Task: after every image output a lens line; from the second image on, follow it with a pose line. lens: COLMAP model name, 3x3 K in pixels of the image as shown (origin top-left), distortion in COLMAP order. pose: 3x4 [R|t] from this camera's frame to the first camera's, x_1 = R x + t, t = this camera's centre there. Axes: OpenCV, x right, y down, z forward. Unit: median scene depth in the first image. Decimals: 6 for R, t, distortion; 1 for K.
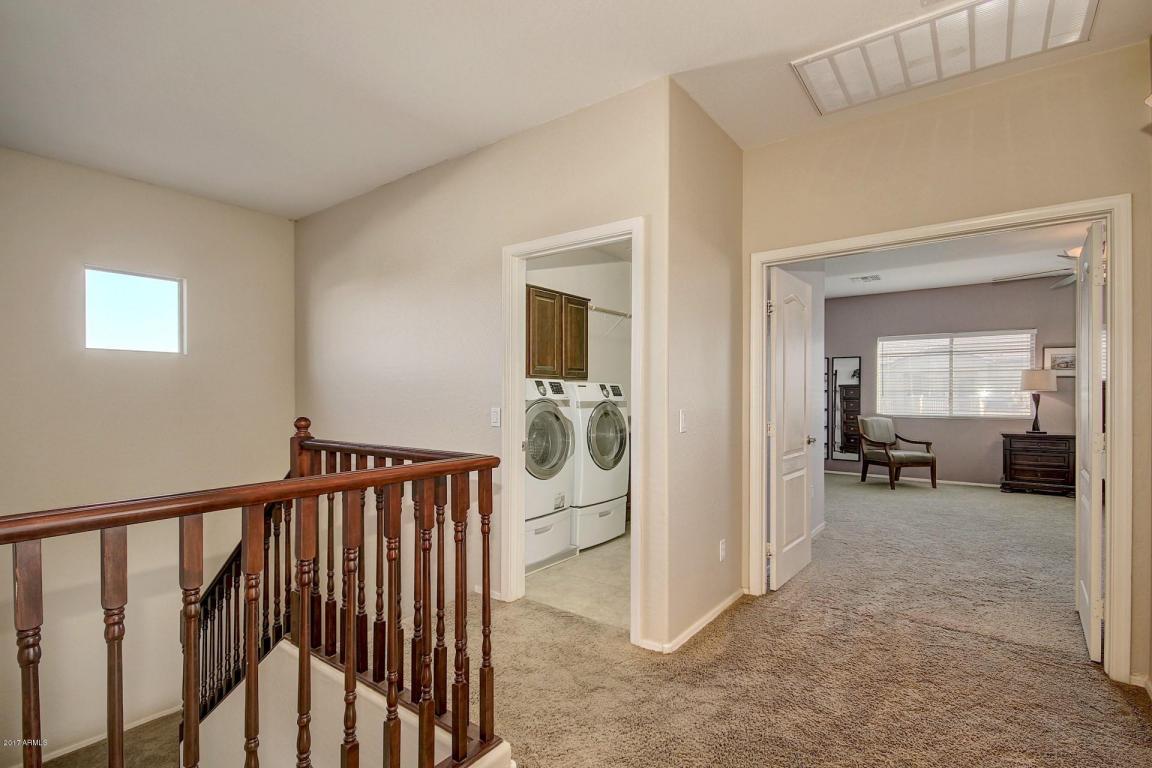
lens RADIAL K [[531.5, 0, 575.2], [0, 531.5, 398.0], [0, 0, 1]] dist [0.011354, -0.014251]
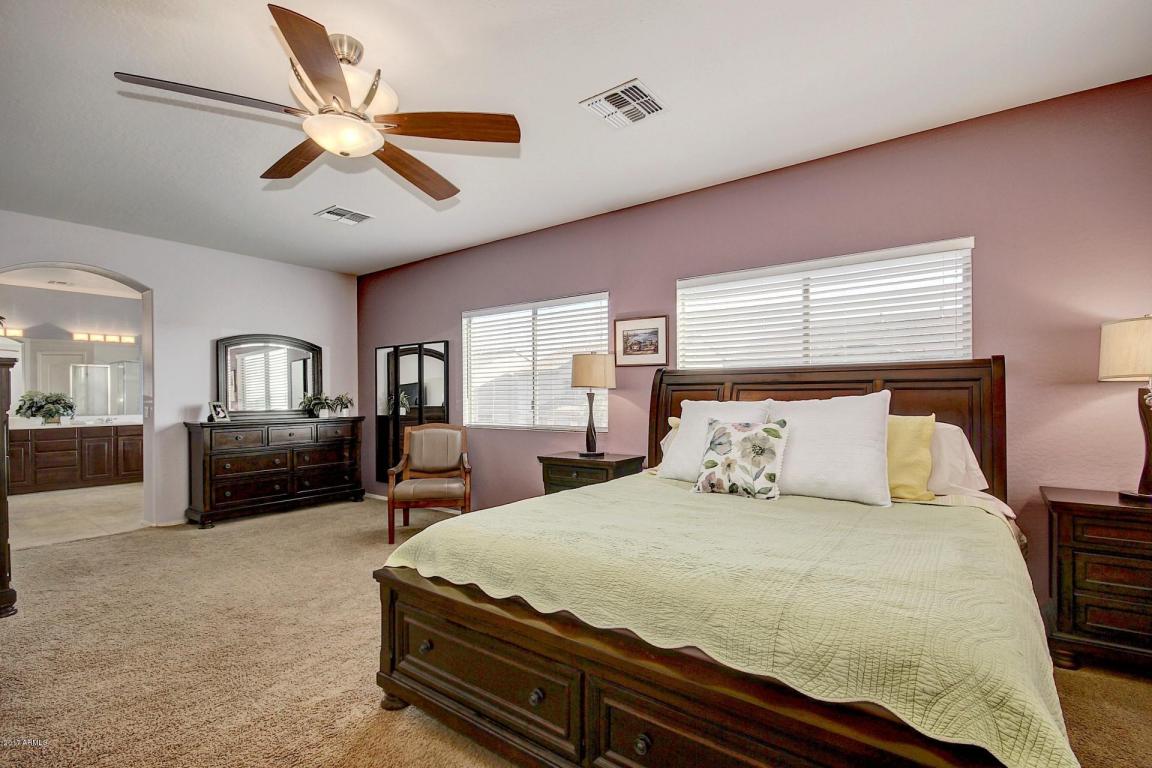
lens RADIAL K [[531.5, 0, 575.2], [0, 531.5, 398.0], [0, 0, 1]] dist [0.011354, -0.014251]
pose [[0.999954, -0.005621, 0.007731, 0.811936], [0.005619, 0.999984, 0.000214, -0.002174], [-0.007732, -0.000170, 0.999970, 0.357930]]
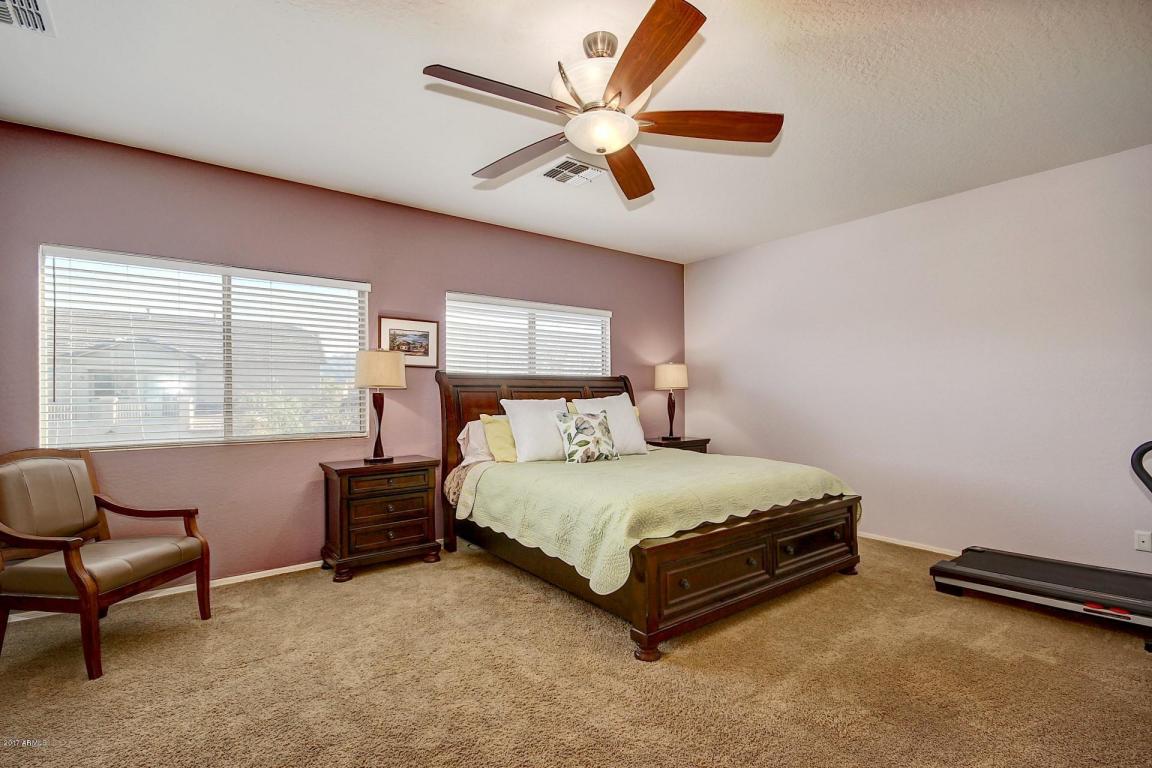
lens RADIAL K [[531.5, 0, 575.2], [0, 531.5, 398.0], [0, 0, 1]] dist [0.011354, -0.014251]
pose [[0.276151, -0.004062, 0.961106, 0.357125], [0.009470, 0.999954, 0.001506, -0.001200], [-0.961068, 0.008686, 0.276177, 0.610522]]
